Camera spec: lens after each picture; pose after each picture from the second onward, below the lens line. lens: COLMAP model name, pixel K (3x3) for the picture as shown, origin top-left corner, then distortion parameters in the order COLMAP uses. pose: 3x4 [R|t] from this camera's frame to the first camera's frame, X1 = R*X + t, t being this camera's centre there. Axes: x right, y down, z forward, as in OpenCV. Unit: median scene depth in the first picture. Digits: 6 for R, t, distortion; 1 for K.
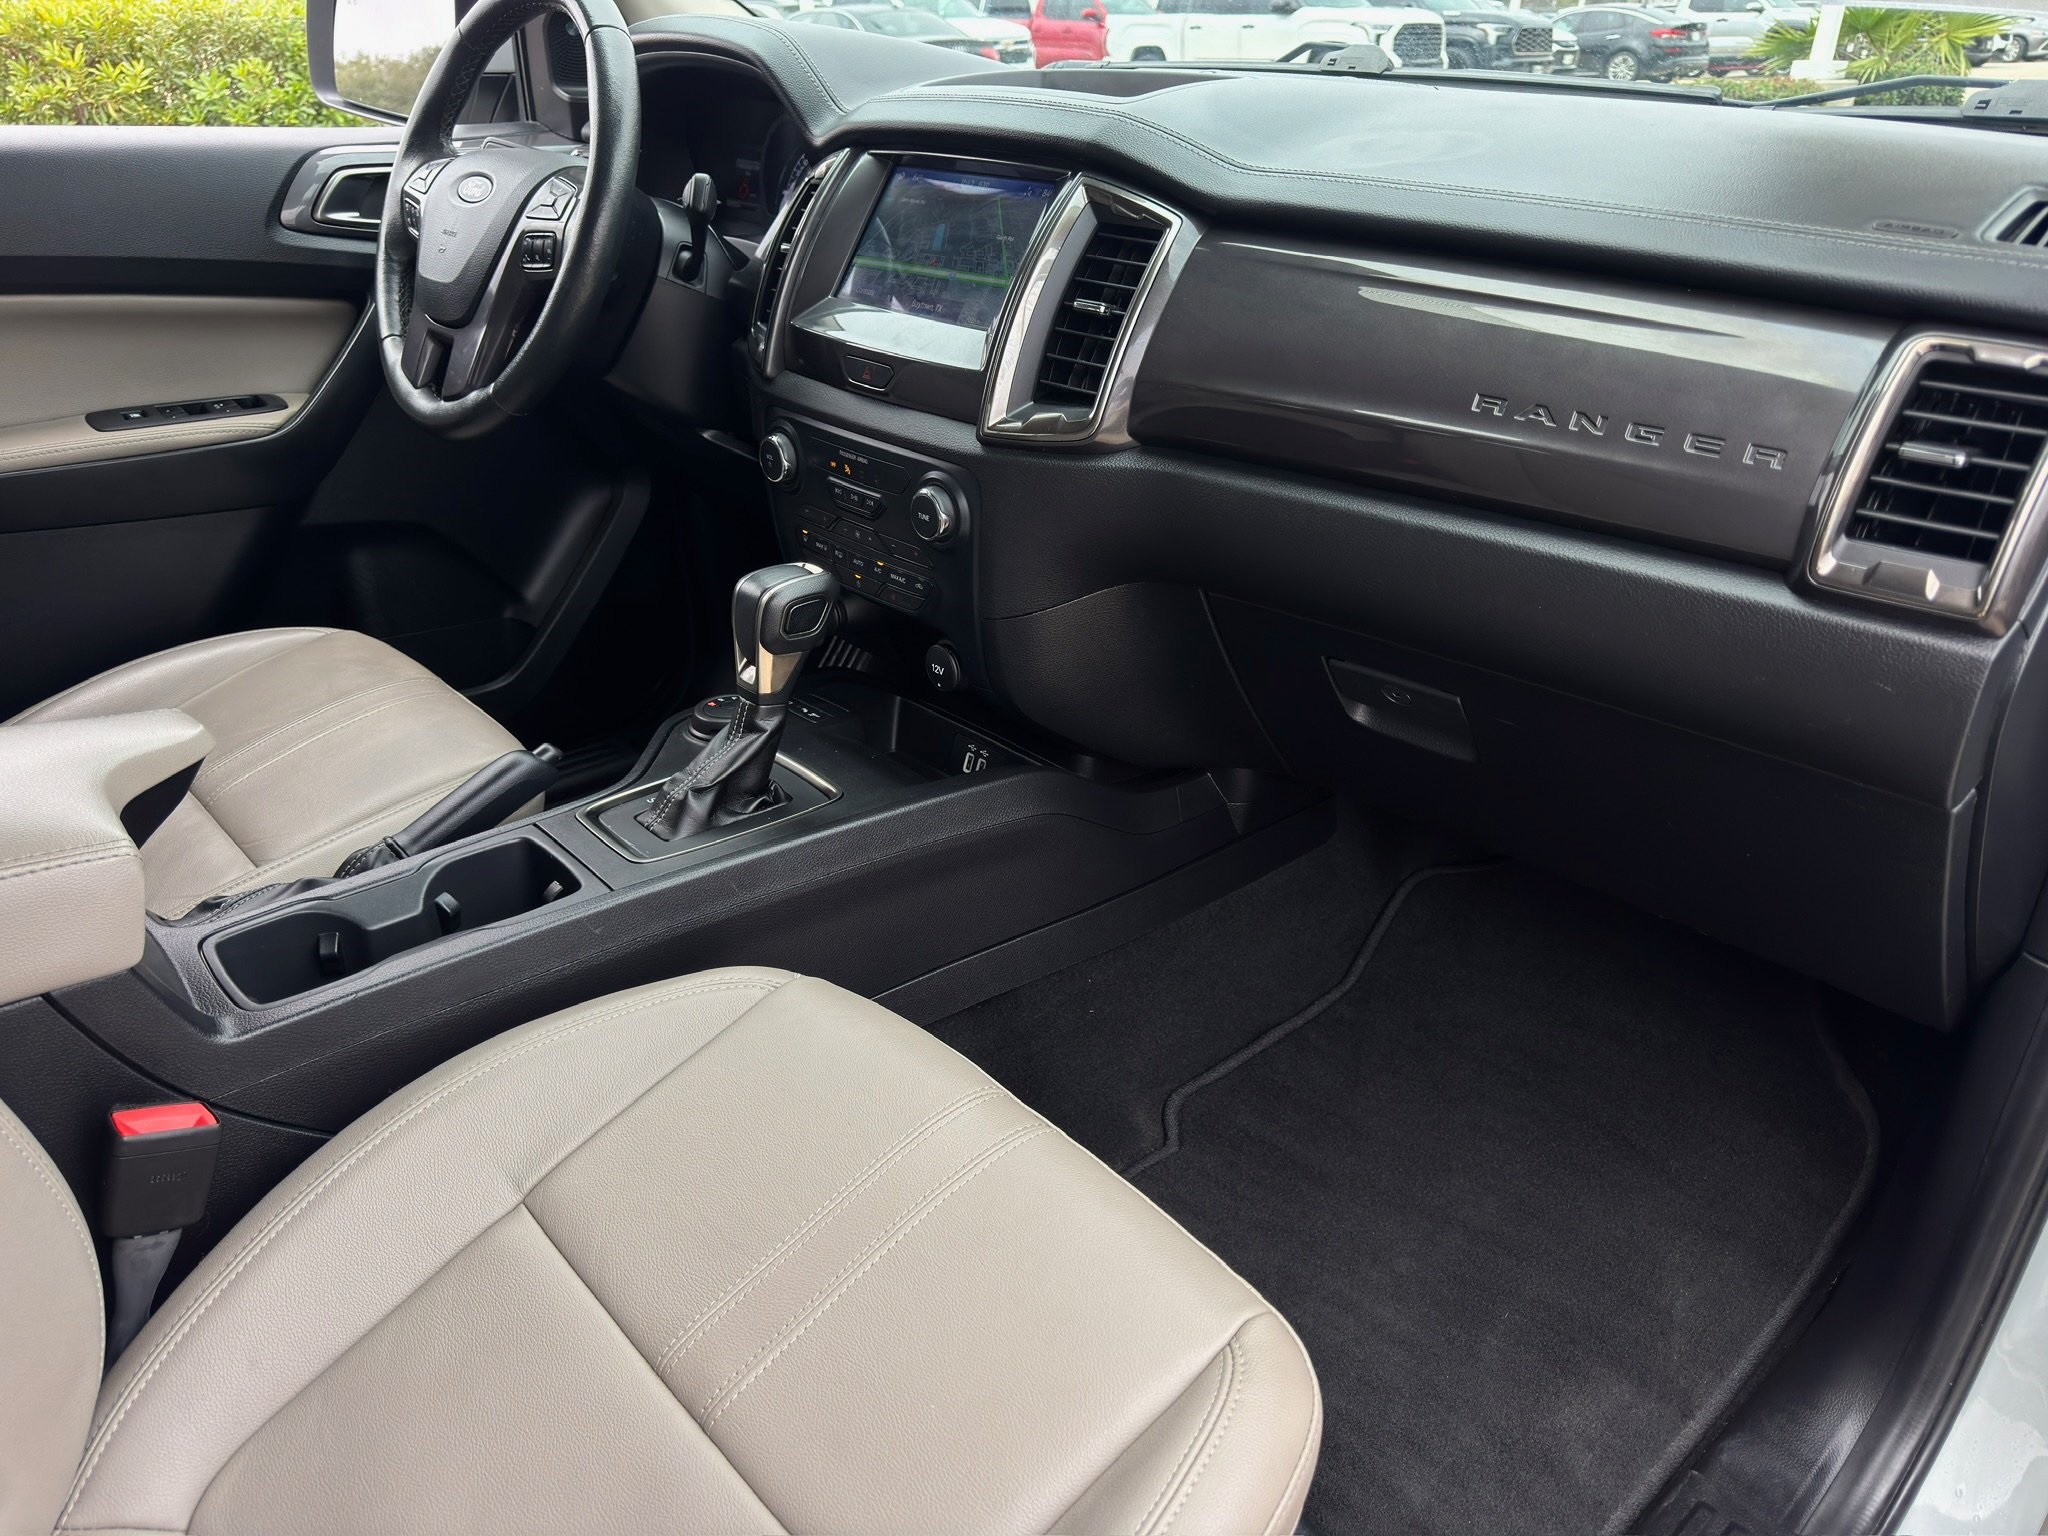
lens RADIAL K [[1385.9, 0, 1013.3], [0, 1385.9, 854.4], [0, 0, 1]] dist [0.066635, -0.091092]
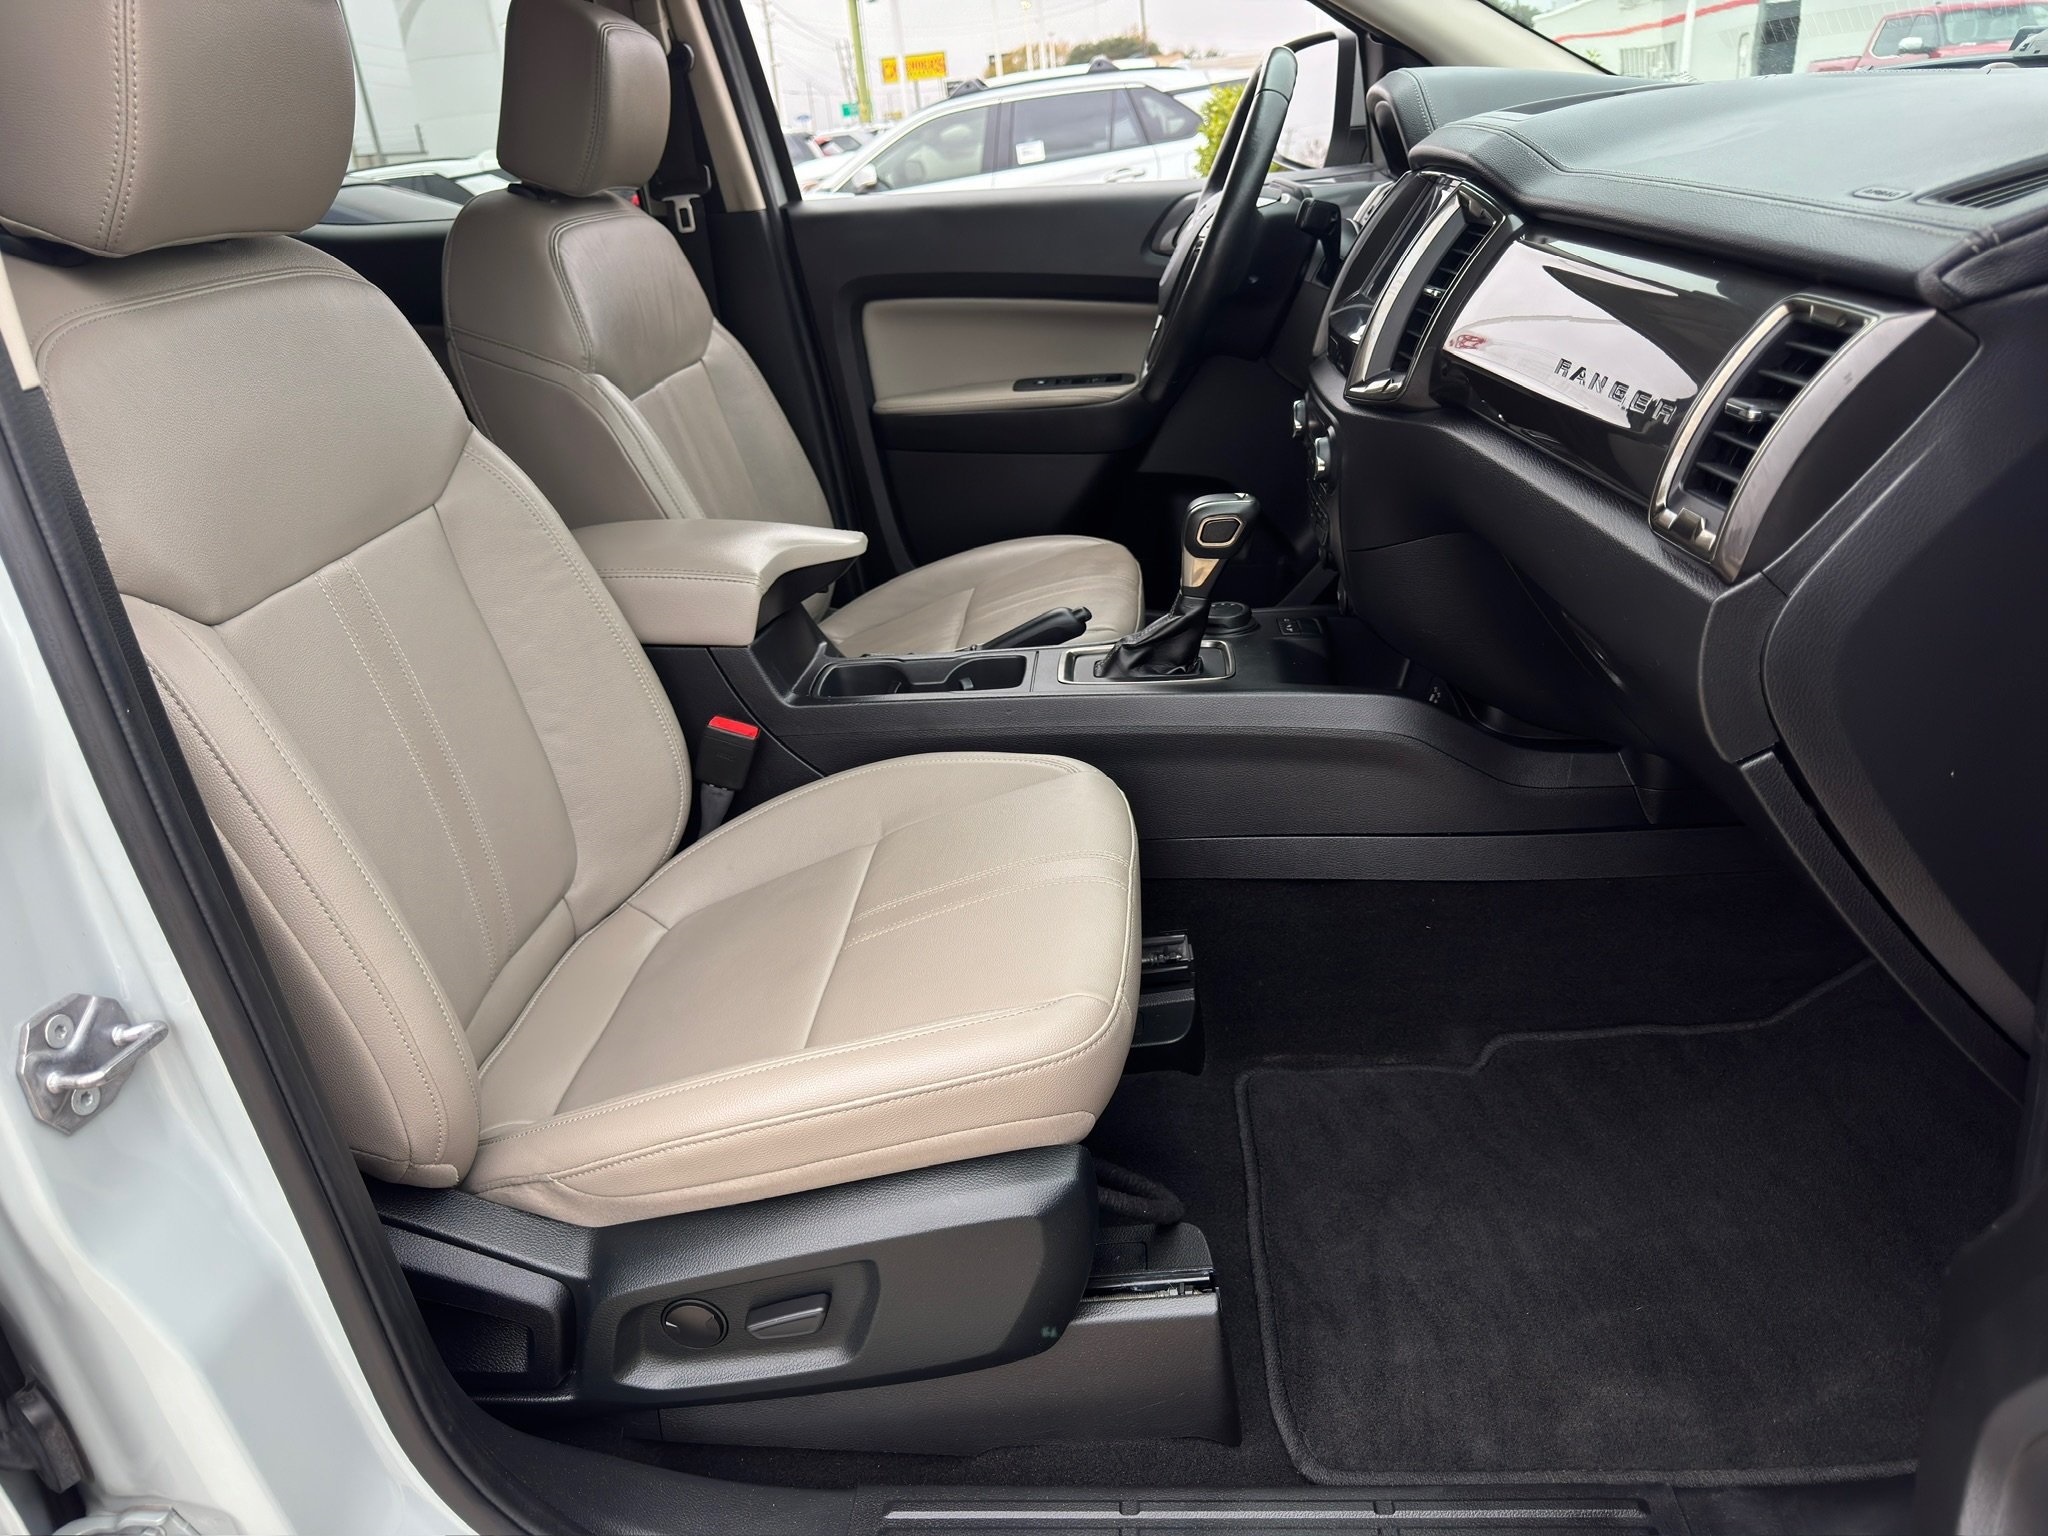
lens RADIAL K [[1385.9, 0, 1013.3], [0, 1385.9, 854.4], [0, 0, 1]] dist [0.066635, -0.091092]
pose [[0.697840, 0.264249, -0.665726, 0.663246], [-0.278857, 0.956356, 0.087302, 0.062381], [0.659740, 0.124720, 0.741072, -0.072010]]
